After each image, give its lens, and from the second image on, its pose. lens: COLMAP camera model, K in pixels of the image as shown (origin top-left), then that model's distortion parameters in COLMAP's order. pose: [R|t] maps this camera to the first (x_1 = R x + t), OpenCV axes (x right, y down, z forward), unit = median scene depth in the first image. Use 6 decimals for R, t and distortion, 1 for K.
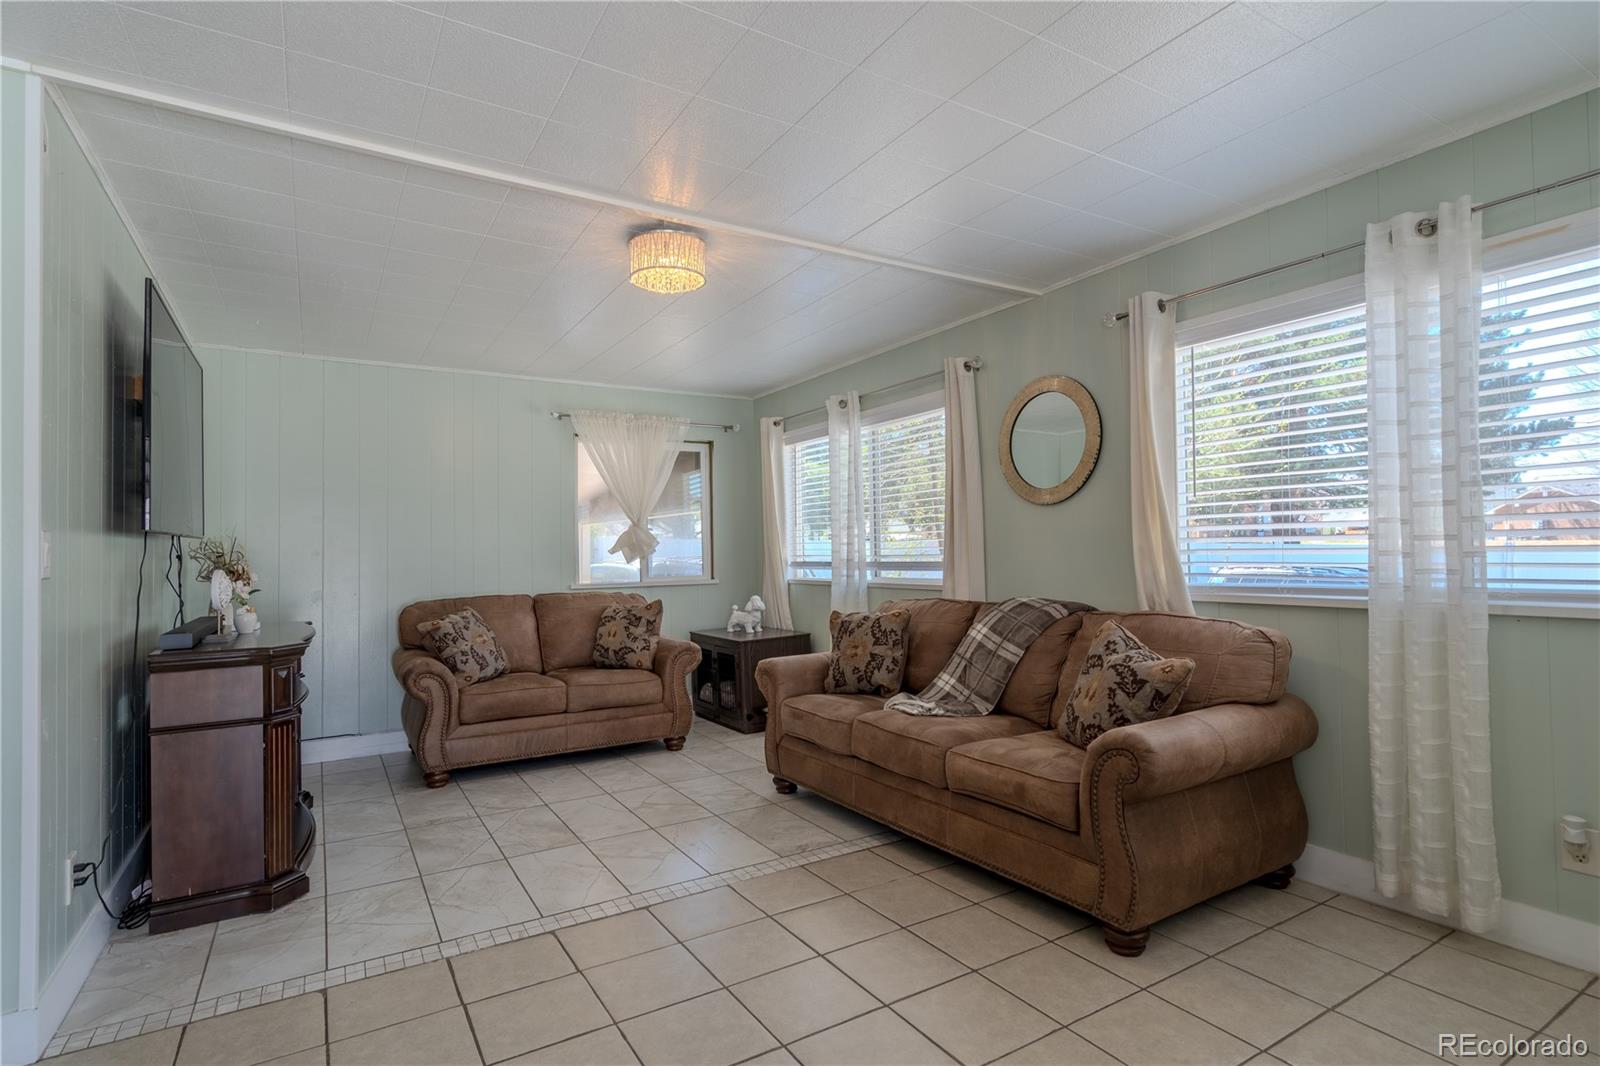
lens RADIAL K [[801.1, 0, 800.0], [0, 801.1, 533.0], [0, 0, 1]] dist [-0.000980, -0.000038]
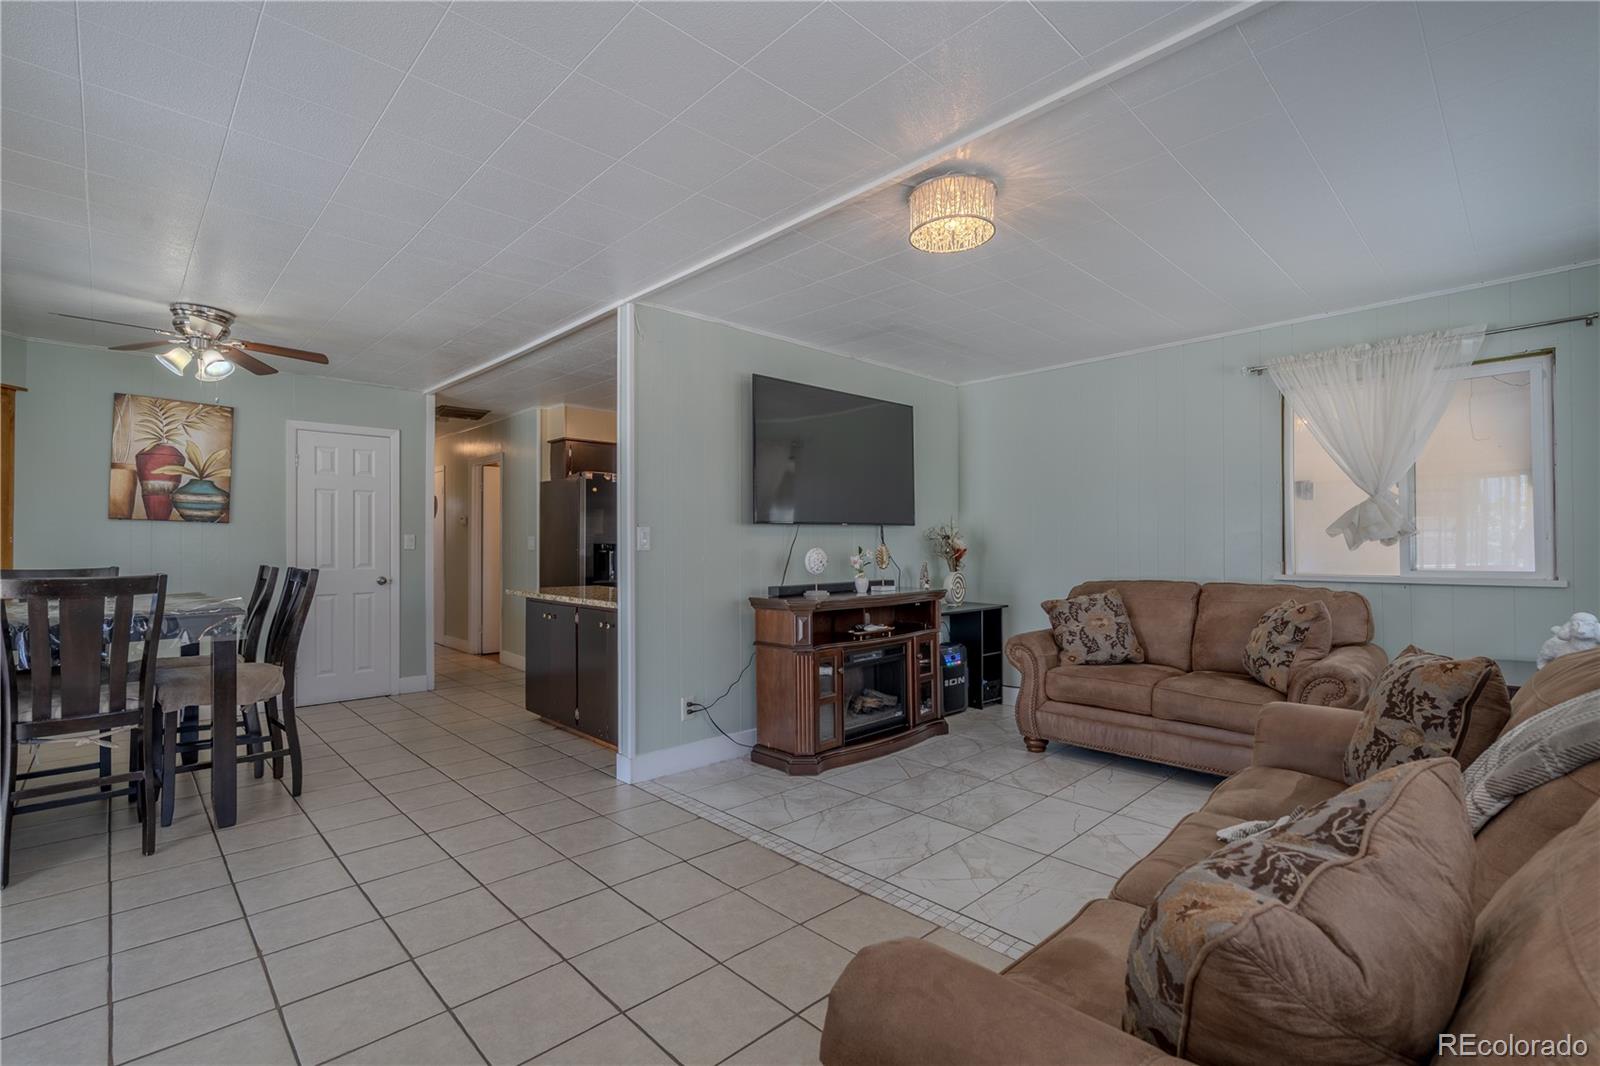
lens RADIAL K [[725.3, 0, 797.2], [0, 725.3, 538.8], [0, 0, 1]] dist [-0.000635, 0.000310]
pose [[0.203956, 0.007083, -0.978954, 0.468981], [0.026848, 0.999557, 0.012826, 0.007521], [0.978612, -0.028899, 0.203675, 0.519311]]
